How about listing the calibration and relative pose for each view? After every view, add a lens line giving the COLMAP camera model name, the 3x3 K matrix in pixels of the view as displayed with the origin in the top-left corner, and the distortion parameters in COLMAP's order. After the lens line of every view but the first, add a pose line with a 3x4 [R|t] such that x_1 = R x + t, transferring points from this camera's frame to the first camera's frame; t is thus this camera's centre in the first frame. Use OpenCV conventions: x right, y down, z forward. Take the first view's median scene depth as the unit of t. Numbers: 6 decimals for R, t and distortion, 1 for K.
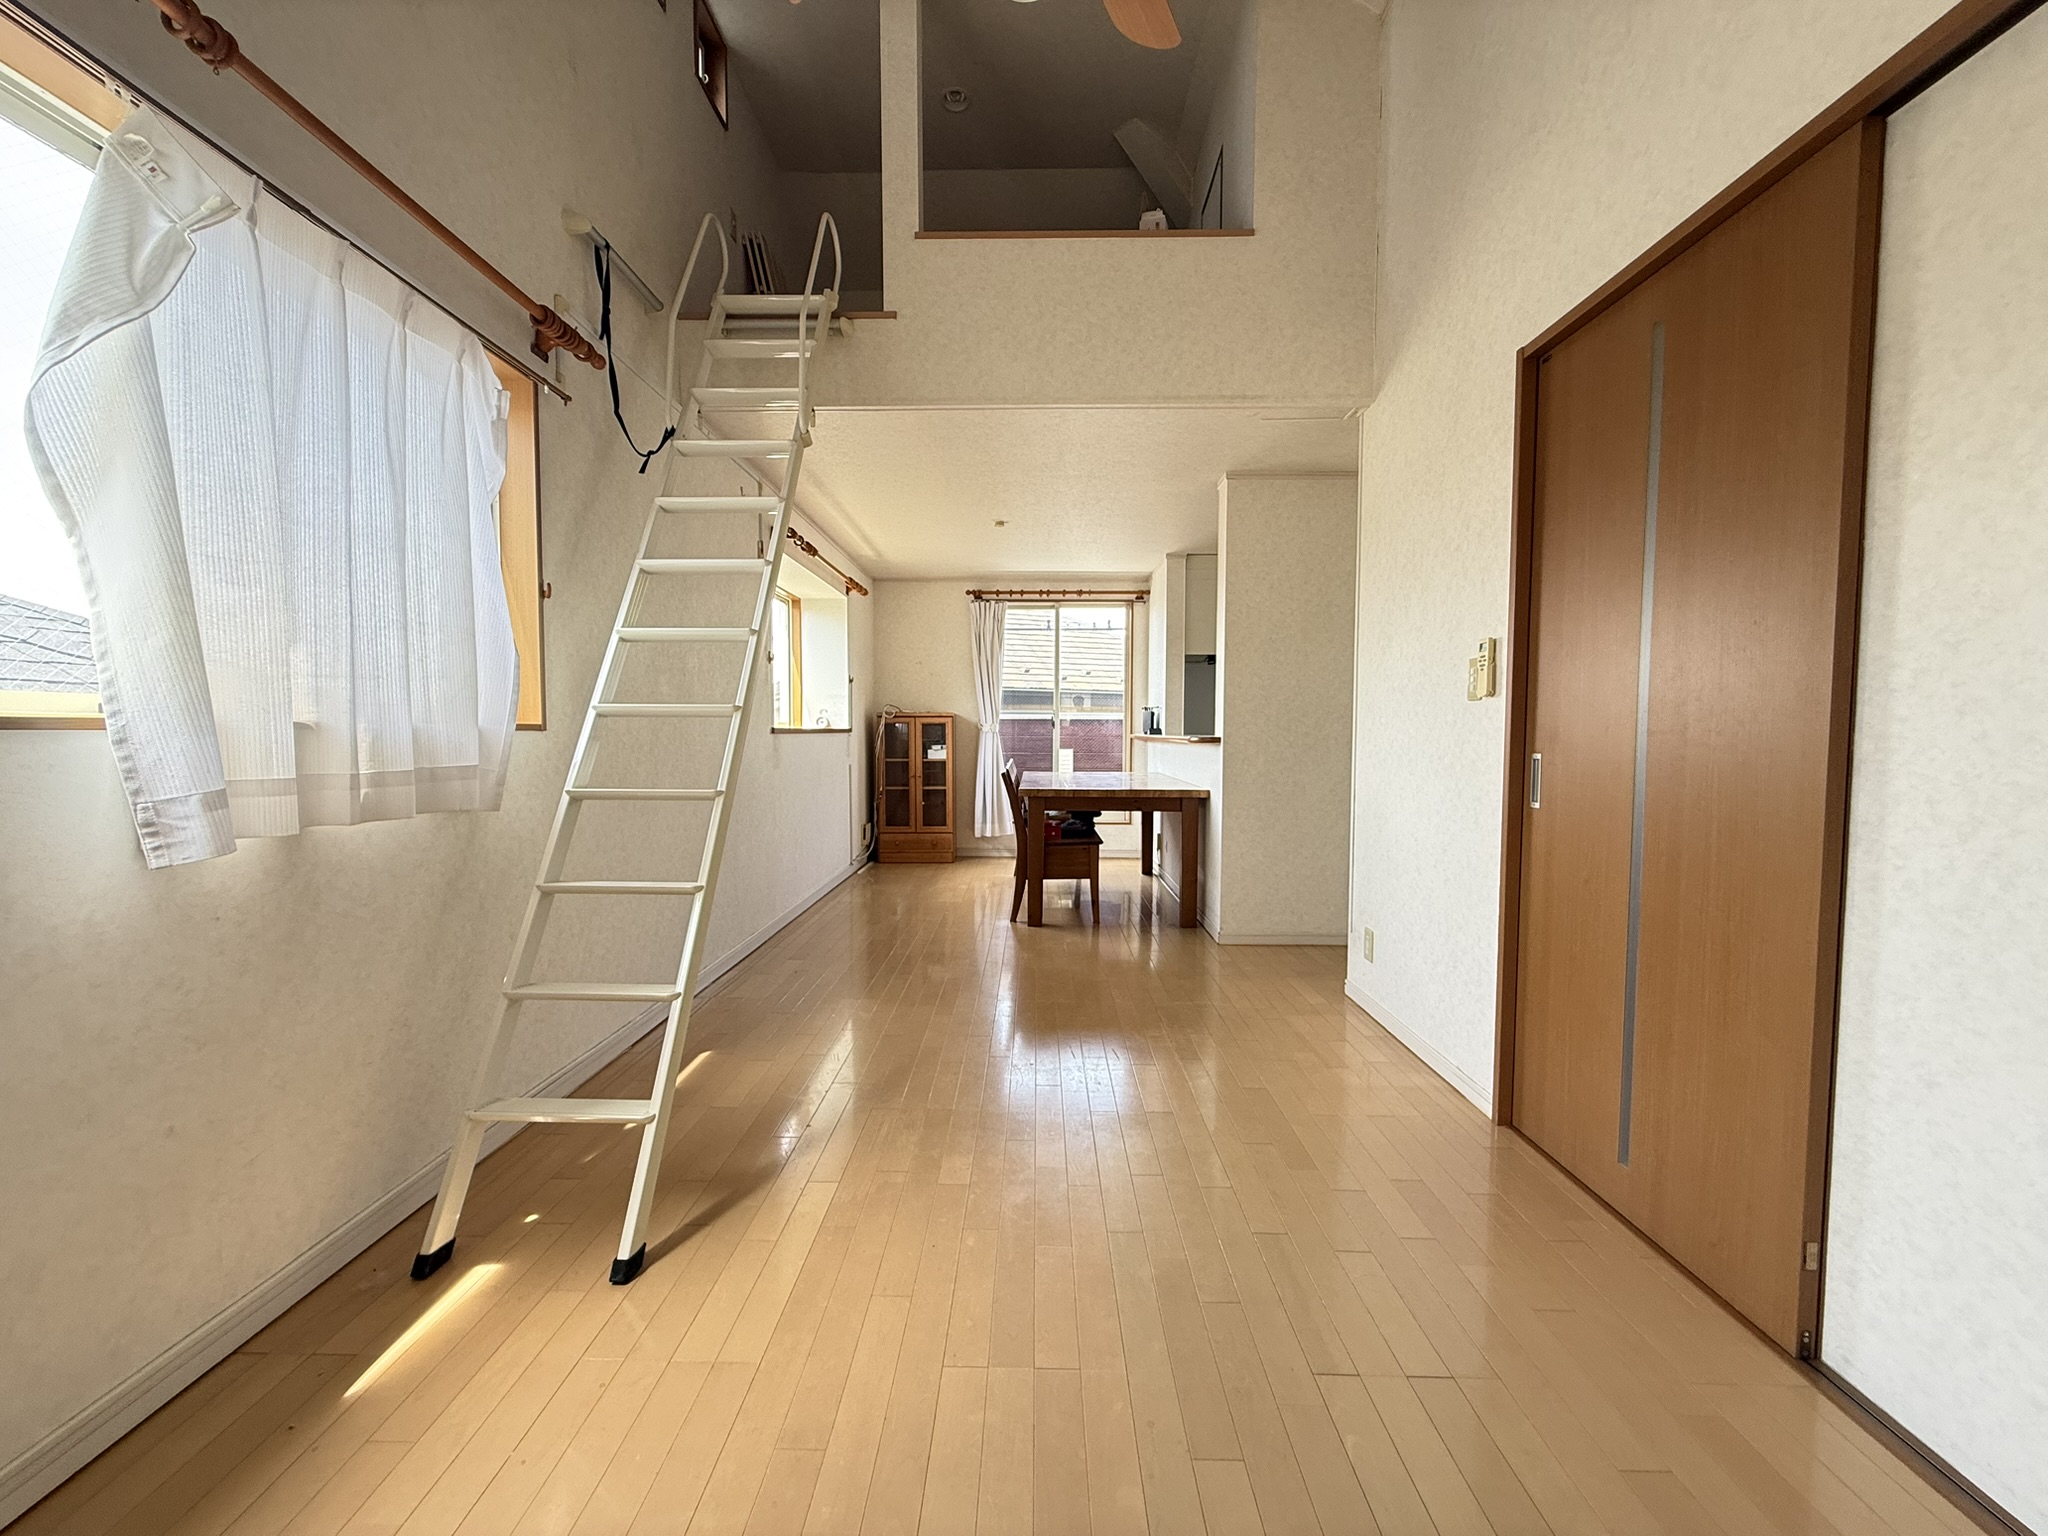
lens RADIAL K [[814.1, 0, 1024.0], [0, 814.1, 768.0], [0, 0, 1]] dist [-0.000326, -0.000008]
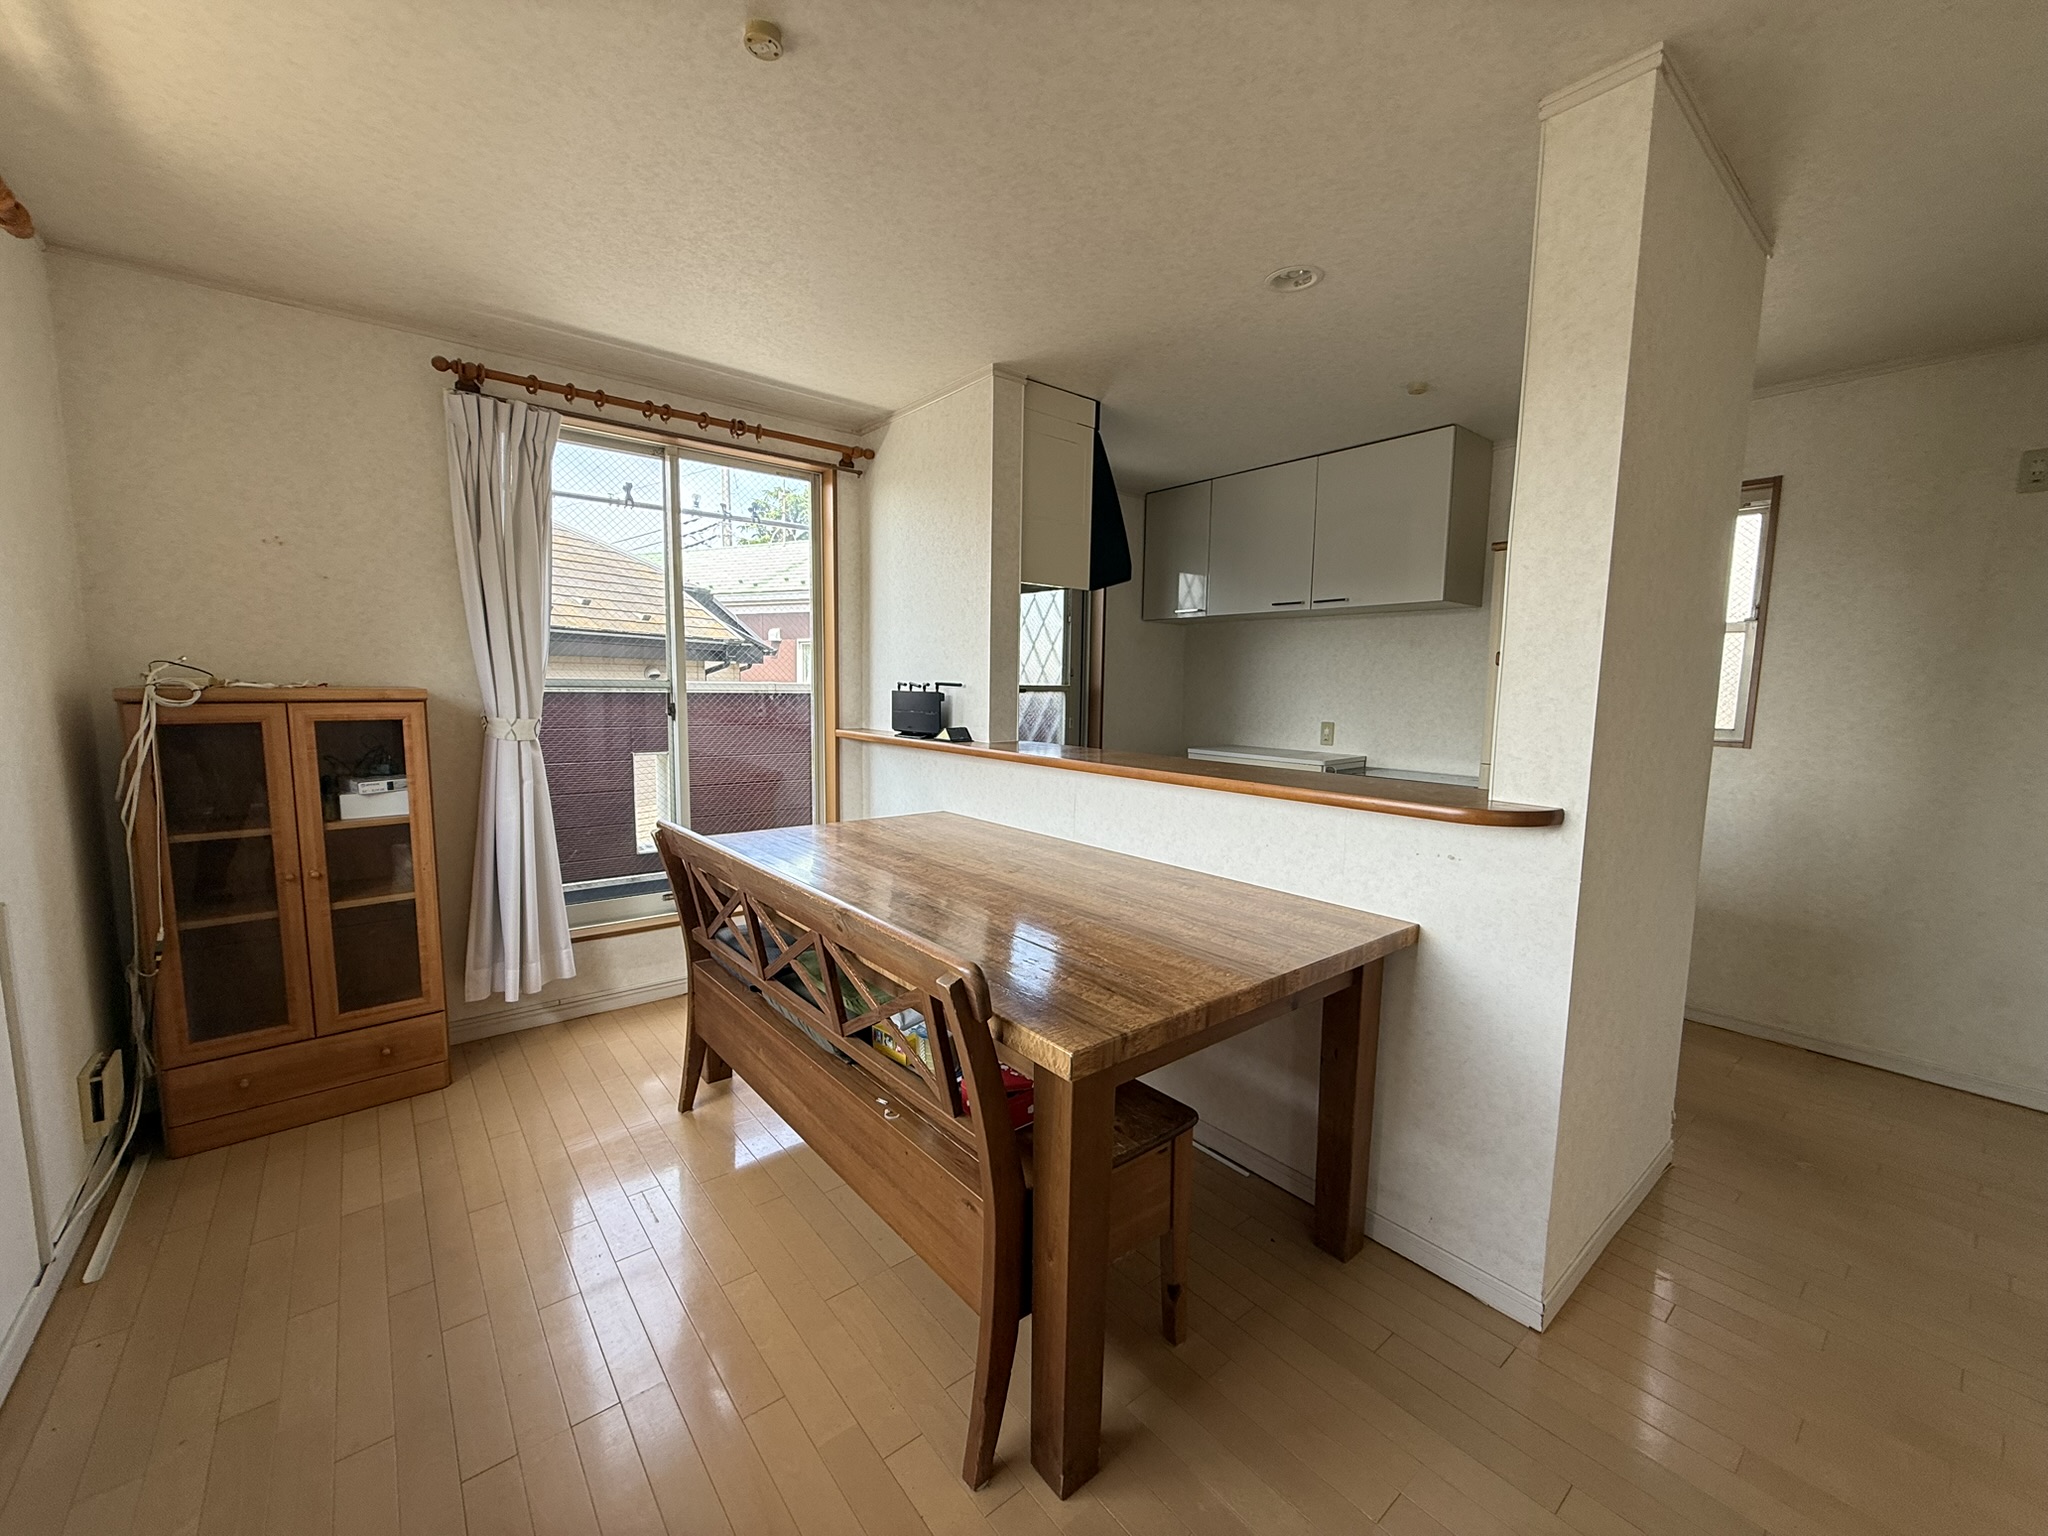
lens RADIAL K [[814.1, 0, 1024.0], [0, 814.1, 768.0], [0, 0, 1]] dist [-0.000326, -0.000008]
pose [[0.760556, -0.060927, 0.646408, -0.119390], [0.015772, 0.997027, 0.075418, -0.055663], [-0.649081, -0.047164, 0.759256, 0.542234]]
